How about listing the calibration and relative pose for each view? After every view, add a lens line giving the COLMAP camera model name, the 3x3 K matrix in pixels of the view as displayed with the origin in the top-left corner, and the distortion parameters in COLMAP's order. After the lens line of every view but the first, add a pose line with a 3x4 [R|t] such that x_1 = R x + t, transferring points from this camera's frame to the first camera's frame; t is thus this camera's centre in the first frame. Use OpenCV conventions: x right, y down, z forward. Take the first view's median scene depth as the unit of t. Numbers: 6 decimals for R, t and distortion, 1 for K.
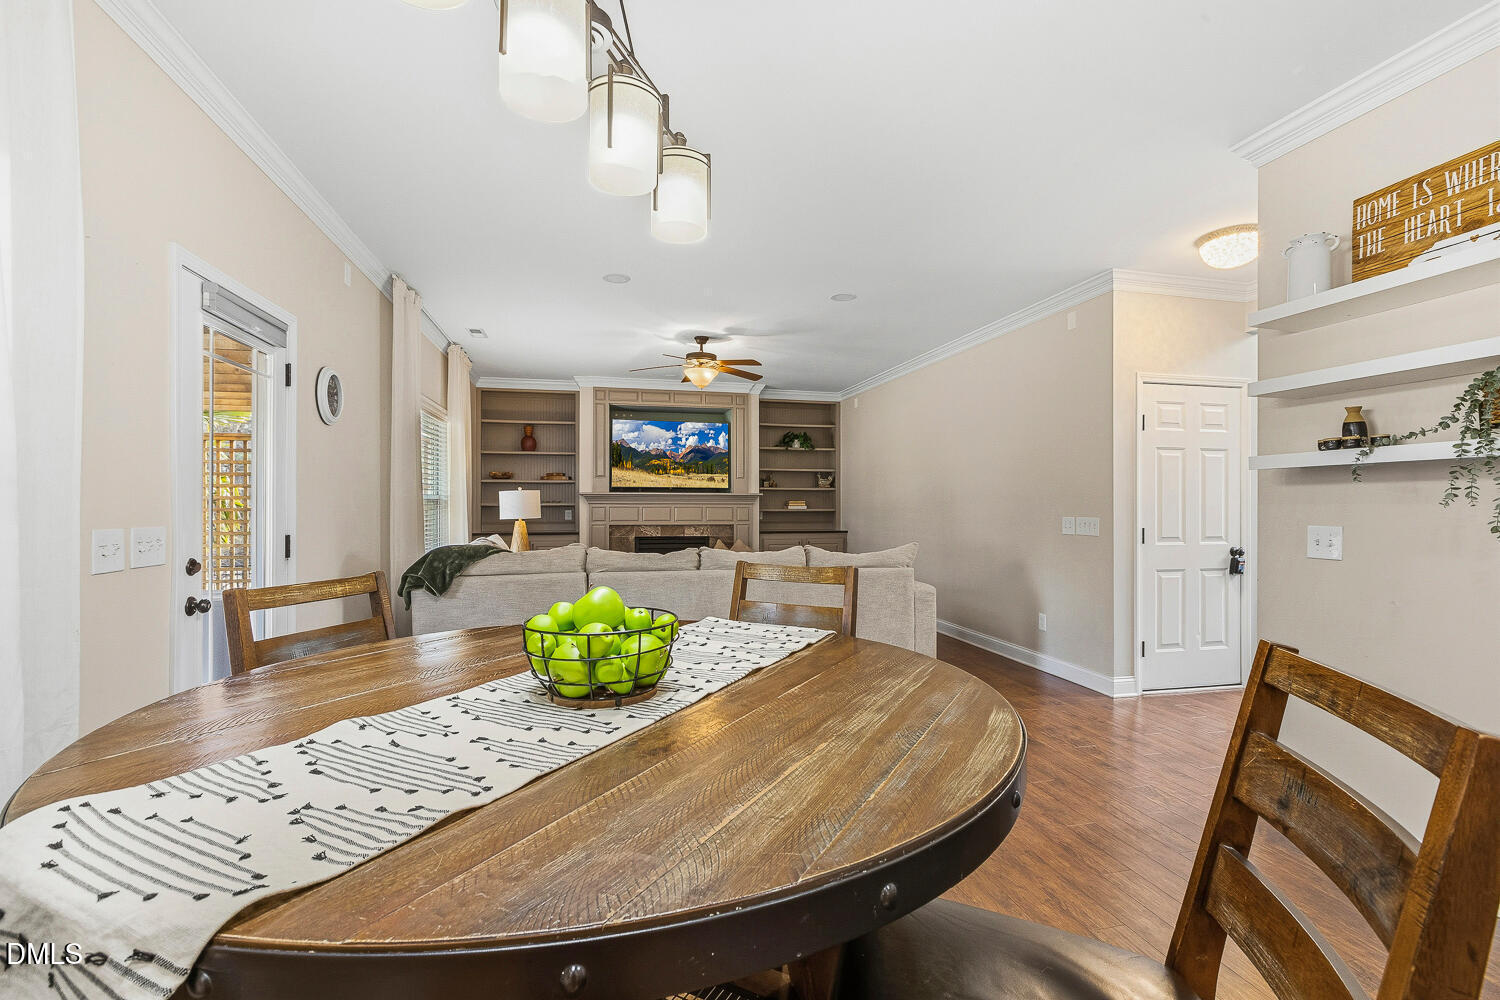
lens RADIAL K [[661.6, 0, 755.8], [0, 661.6, 509.6], [0, 0, 1]] dist [-0.006671, -0.001791]
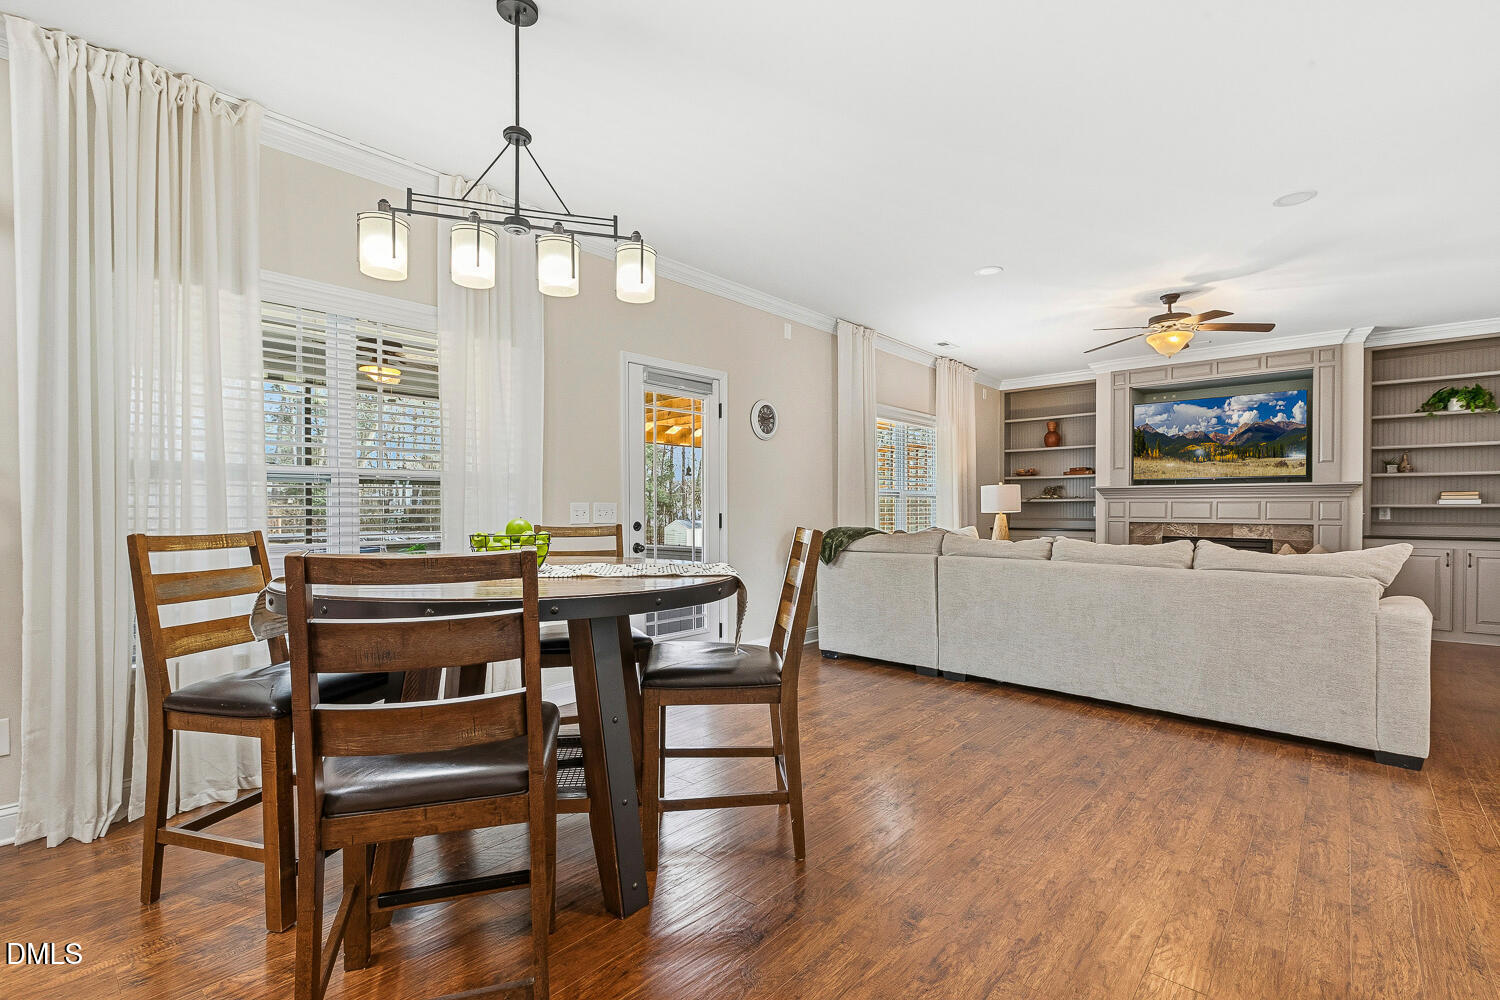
lens RADIAL K [[661.6, 0, 750.2], [0, 661.6, 510.4], [0, 0, 1]] dist [-0.006671, -0.001791]
pose [[0.559507, 0.001149, -0.828825, 0.227138], [-0.006056, 0.999978, -0.002701, 0.012843], [0.828803, 0.006530, 0.559502, 0.066765]]
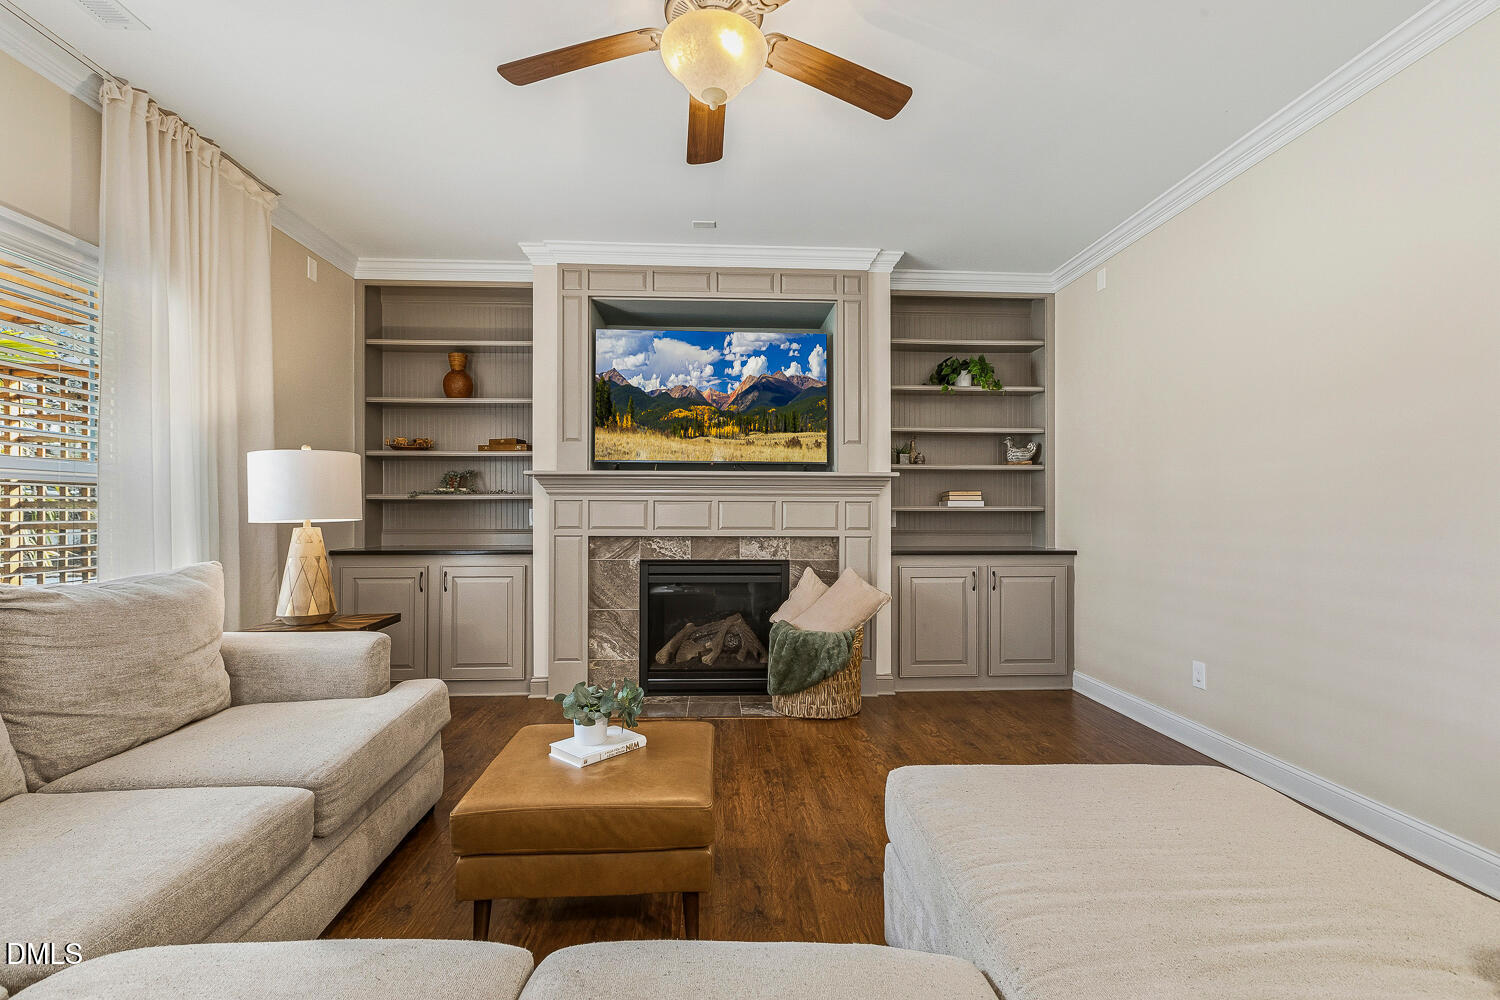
lens RADIAL K [[661.6, 0, 740.8], [0, 661.6, 515.1], [0, 0, 1]] dist [-0.006671, -0.001791]
pose [[0.979207, -0.000460, -0.202862, -0.004912], [-0.000493, 0.999989, -0.004647, 0.009411], [0.202862, 0.004651, 0.979196, 0.513066]]
